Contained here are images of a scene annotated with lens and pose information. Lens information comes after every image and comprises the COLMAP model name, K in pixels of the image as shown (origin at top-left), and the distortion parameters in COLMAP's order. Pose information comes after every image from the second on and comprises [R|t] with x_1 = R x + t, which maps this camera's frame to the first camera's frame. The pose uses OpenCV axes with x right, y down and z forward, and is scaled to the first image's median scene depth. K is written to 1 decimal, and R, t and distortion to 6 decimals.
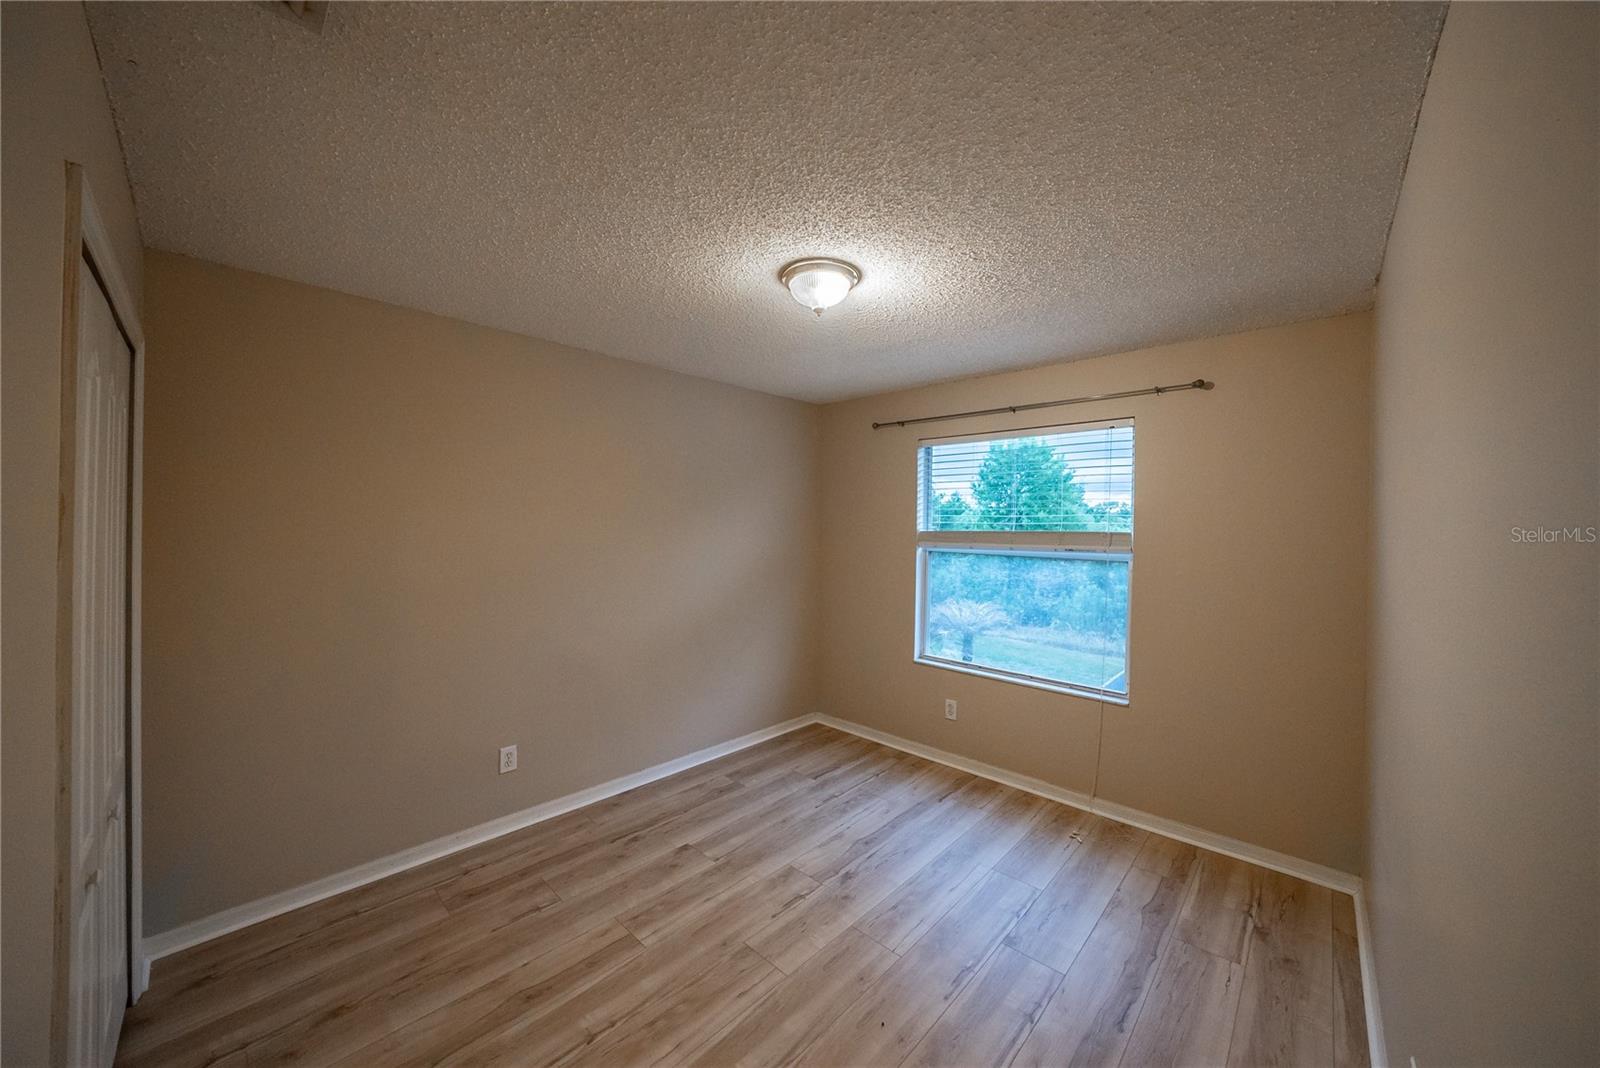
lens RADIAL K [[562.9, 0, 805.1], [0, 562.9, 527.3], [0, 0, 1]] dist [-0.028758, 0.004966]
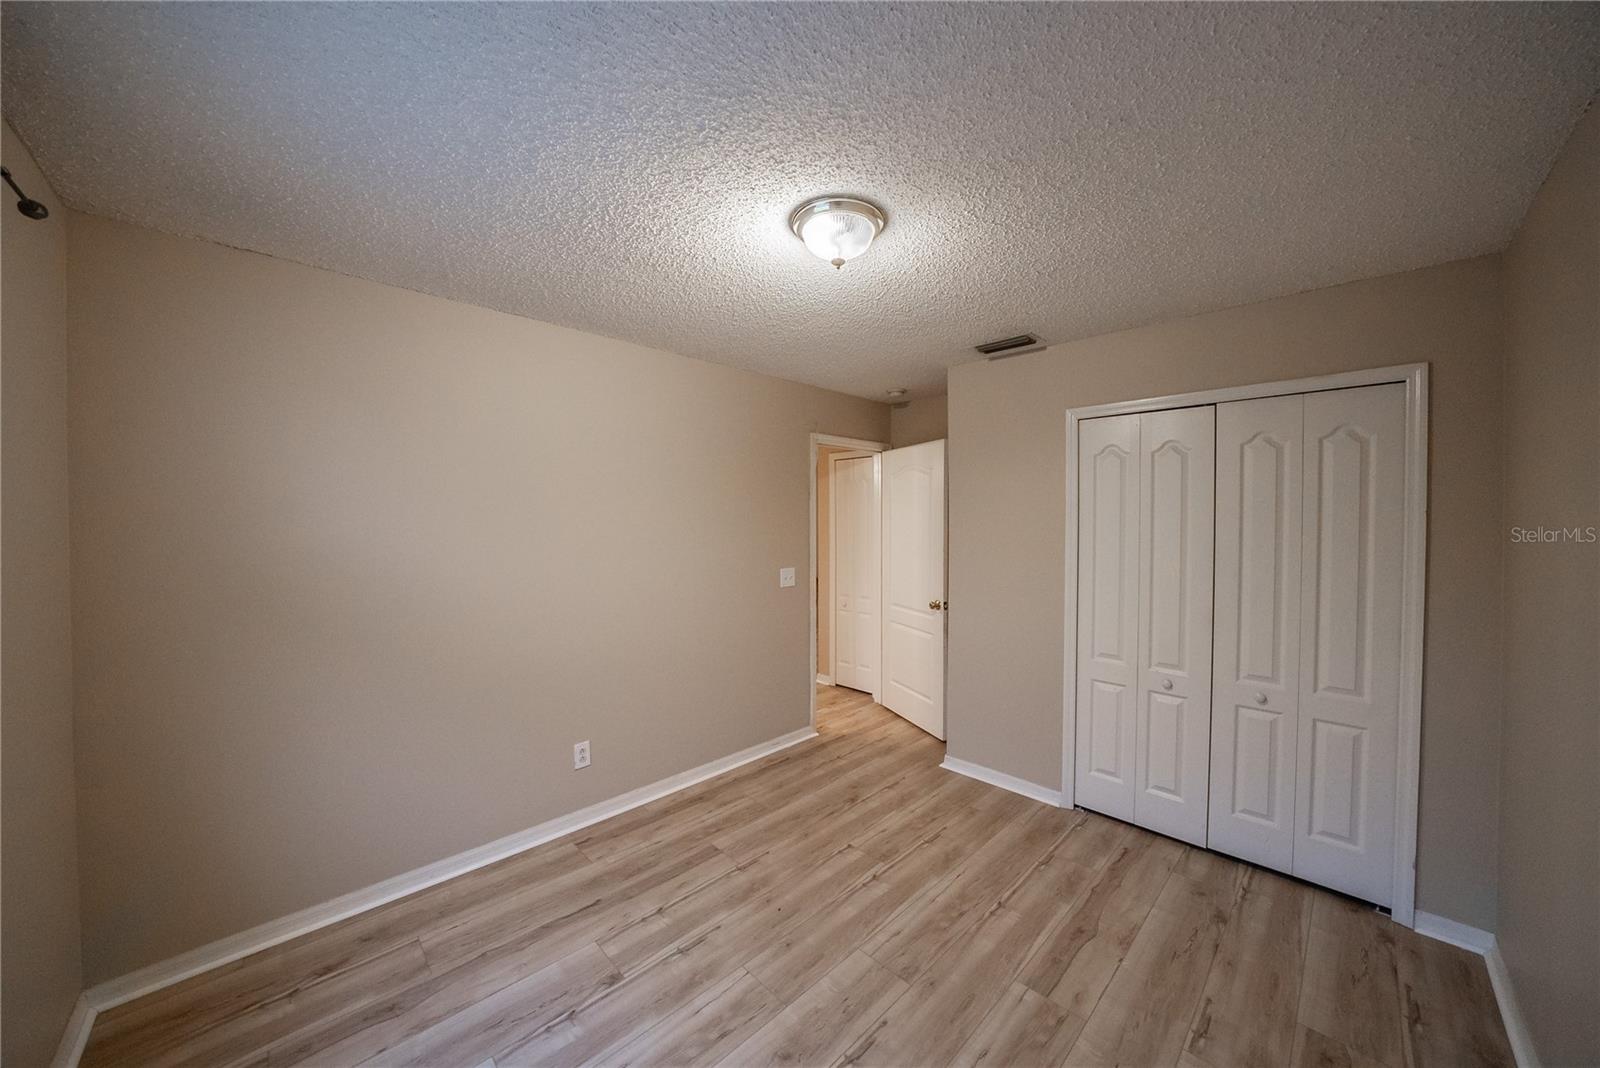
lens RADIAL K [[562.9, 0, 805.1], [0, 562.9, 527.3], [0, 0, 1]] dist [-0.028758, 0.004966]
pose [[-0.999096, -0.013911, 0.040177, 0.035679], [-0.013051, 0.999682, 0.021586, -0.008283], [-0.040465, 0.021042, -0.998959, 1.888967]]
